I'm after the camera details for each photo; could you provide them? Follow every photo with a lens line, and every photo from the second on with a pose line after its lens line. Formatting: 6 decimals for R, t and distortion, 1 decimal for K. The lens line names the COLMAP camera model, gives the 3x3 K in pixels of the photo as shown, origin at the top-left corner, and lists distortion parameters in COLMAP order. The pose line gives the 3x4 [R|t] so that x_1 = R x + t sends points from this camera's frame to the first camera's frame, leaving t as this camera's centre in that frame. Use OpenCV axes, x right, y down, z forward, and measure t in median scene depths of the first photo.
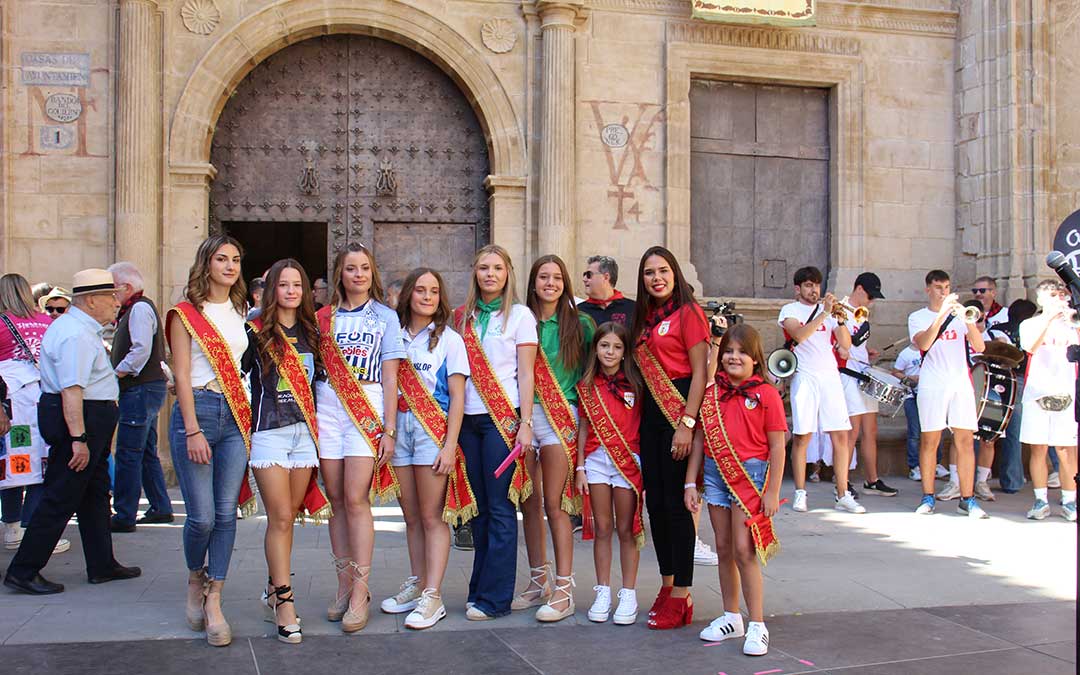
lens RADIAL K [[1002.9, 0, 532.8], [0, 1002.9, 356.1], [0, 0, 1]] dist [-0.071058, 0.000000]
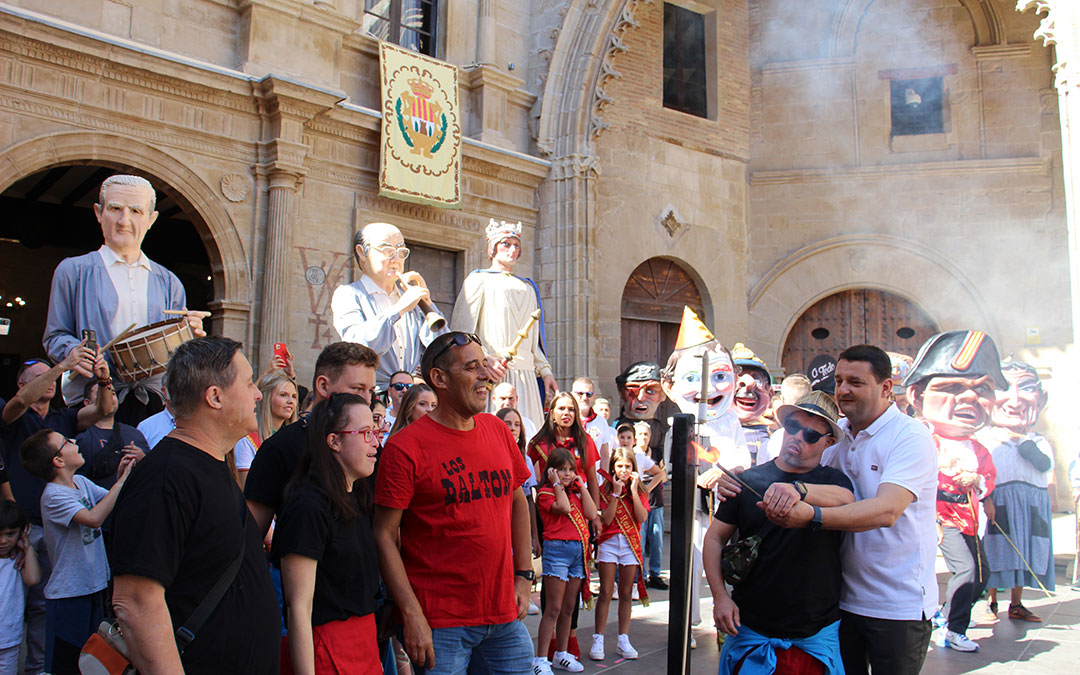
lens RADIAL K [[883.9, 0, 541.4], [0, 883.9, 339.3], [0, 0, 1]] dist [-0.174580, 0.154811]
pose [[0.836625, 0.059361, 0.544550, -0.279936], [-0.005727, 0.995004, -0.099667, -0.029671], [-0.547746, 0.080265, 0.832786, -0.083143]]
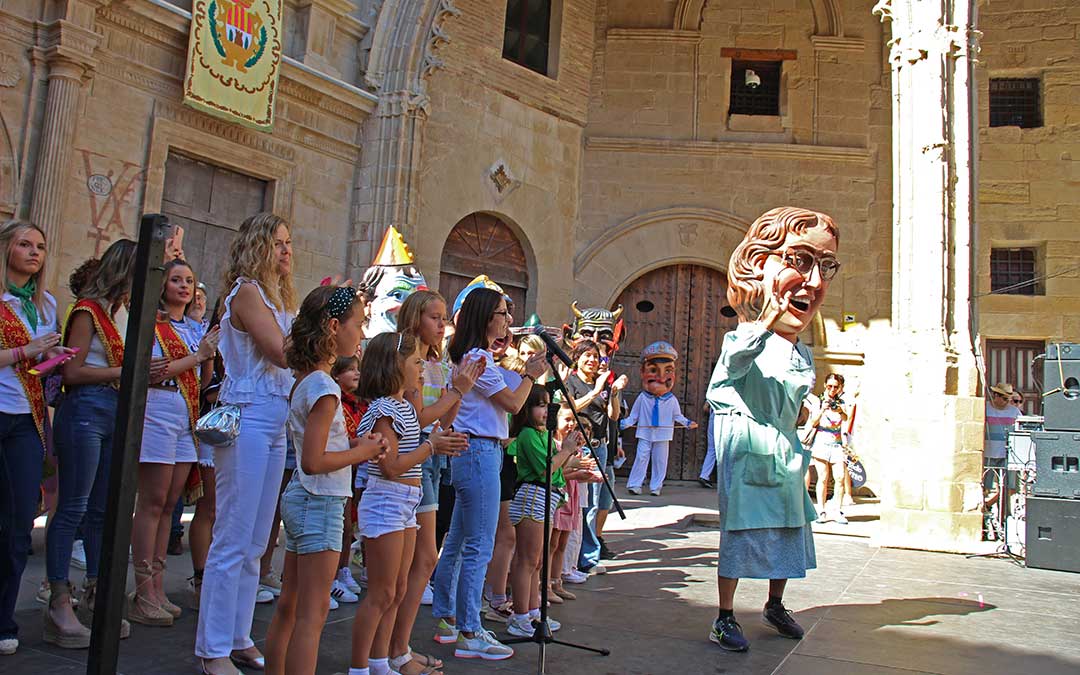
lens RADIAL K [[883.9, 0, 538.7], [0, 883.9, 337.0], [0, 0, 1]] dist [-0.174580, 0.154811]
pose [[0.713037, 0.107349, 0.692860, -0.213088], [-0.054722, 0.993716, -0.097647, 0.018454], [-0.698988, 0.031711, 0.714430, -0.033783]]
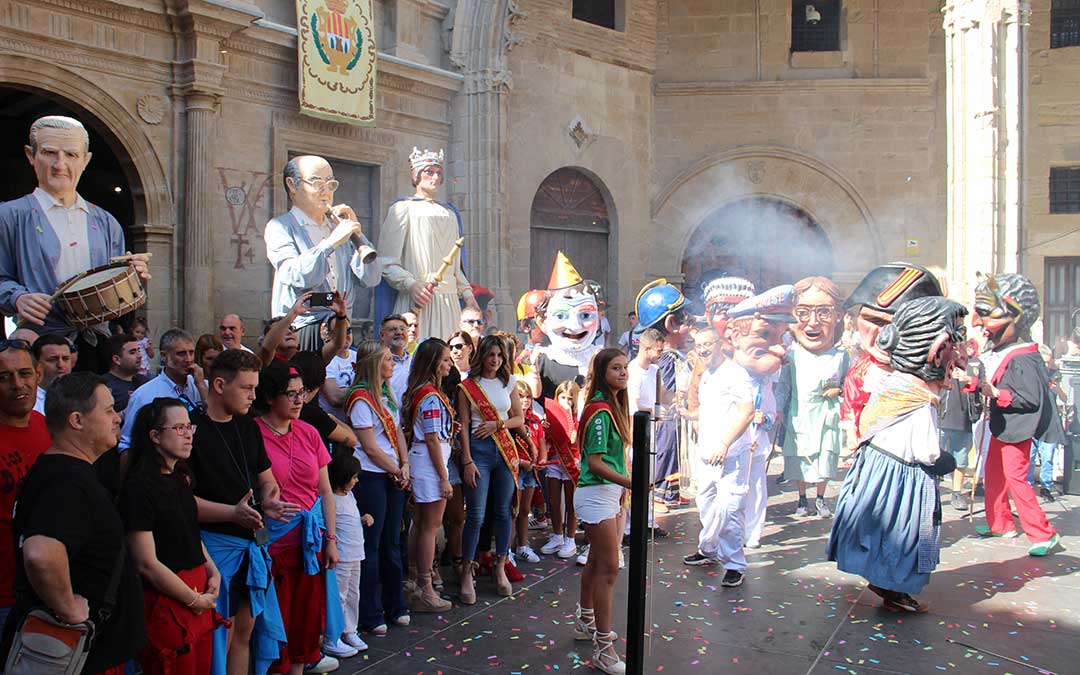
lens RADIAL K [[883.9, 0, 543.5], [0, 883.9, 337.8], [0, 0, 1]] dist [-0.174580, 0.154811]
pose [[0.762855, -0.024113, 0.646120, -0.339576], [0.003169, 0.999432, 0.033557, -0.073340], [-0.646562, -0.023551, 0.762498, -0.112038]]
